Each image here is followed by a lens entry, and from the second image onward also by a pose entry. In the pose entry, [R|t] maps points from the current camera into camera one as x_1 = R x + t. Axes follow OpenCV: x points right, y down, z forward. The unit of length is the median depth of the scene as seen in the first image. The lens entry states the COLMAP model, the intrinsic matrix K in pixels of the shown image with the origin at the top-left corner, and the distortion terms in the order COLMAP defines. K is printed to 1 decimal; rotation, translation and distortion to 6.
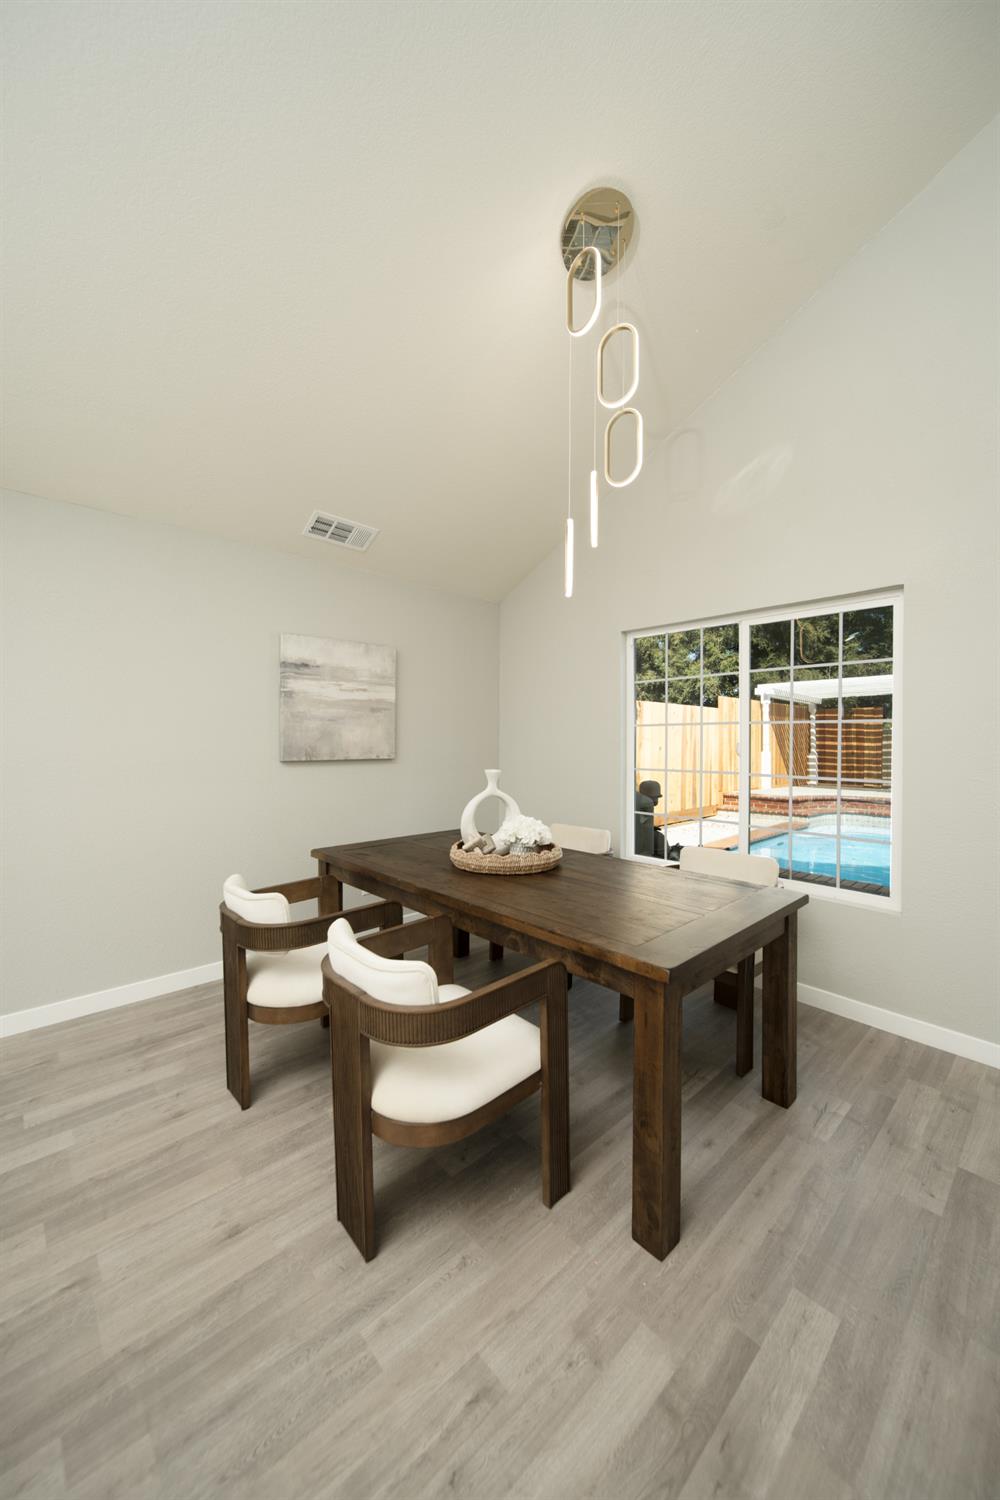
lens RADIAL K [[531.1, 0, 498.2], [0, 531.1, 747.1], [0, 0, 1]] dist [-0.010632, -0.000408]
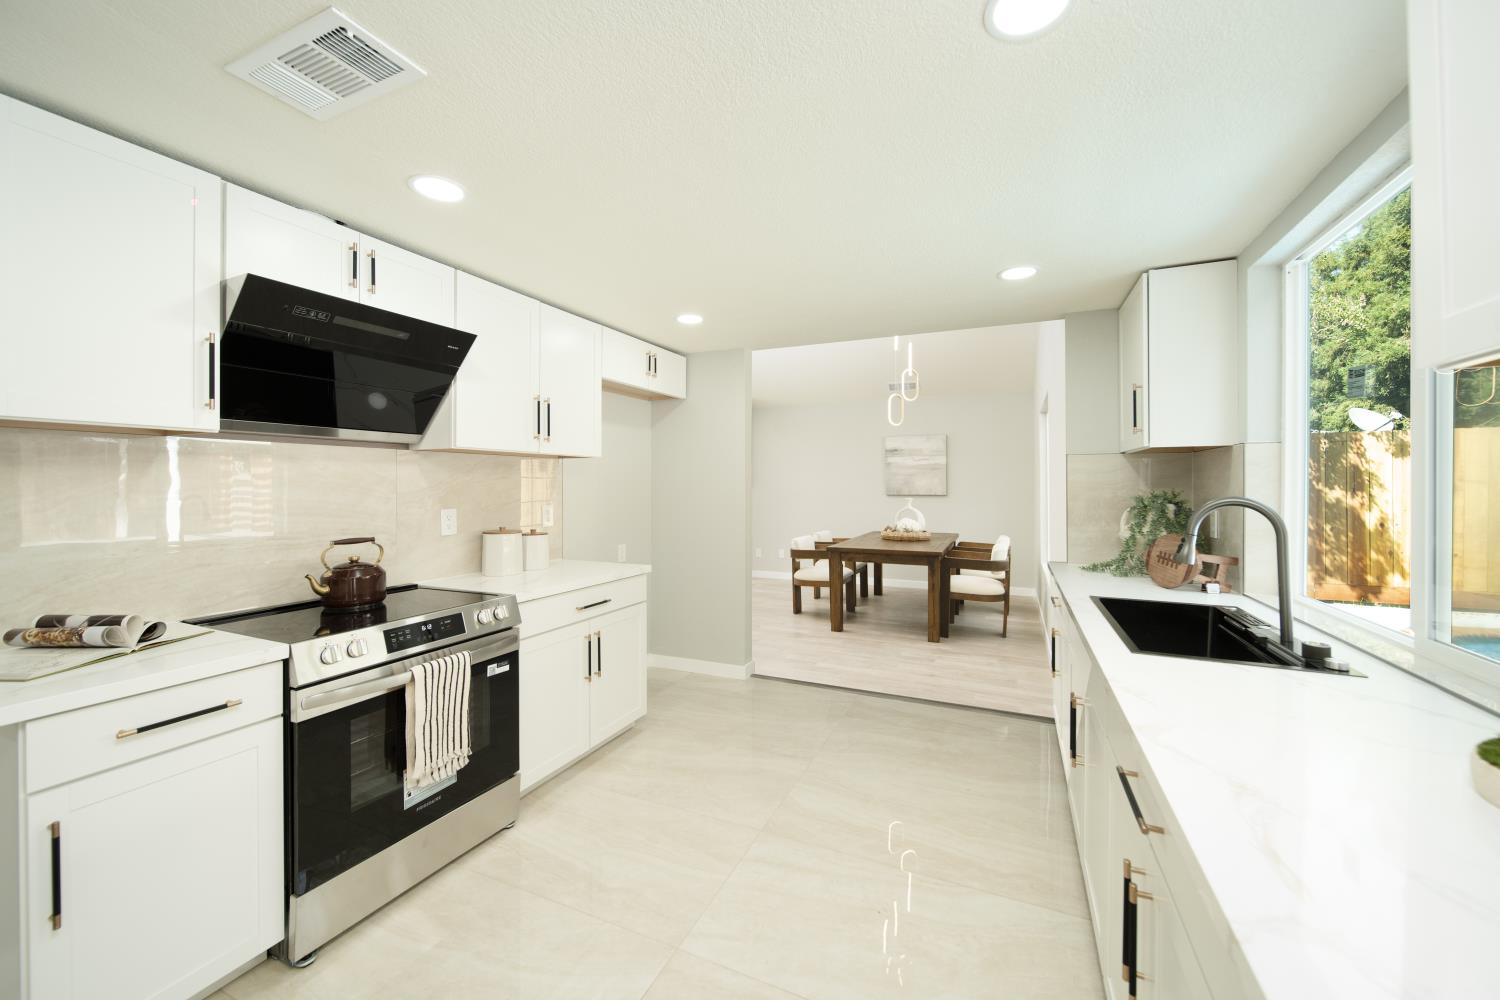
lens RADIAL K [[531.1, 0, 752.1], [0, 531.1, 493.2], [0, 0, 1]] dist [-0.010632, -0.000408]
pose [[0.386579, 0.003933, -0.922248, 1.335823], [-0.011778, 0.999930, -0.000673, 0.026394], [0.922181, 0.011122, 0.386598, -0.347193]]
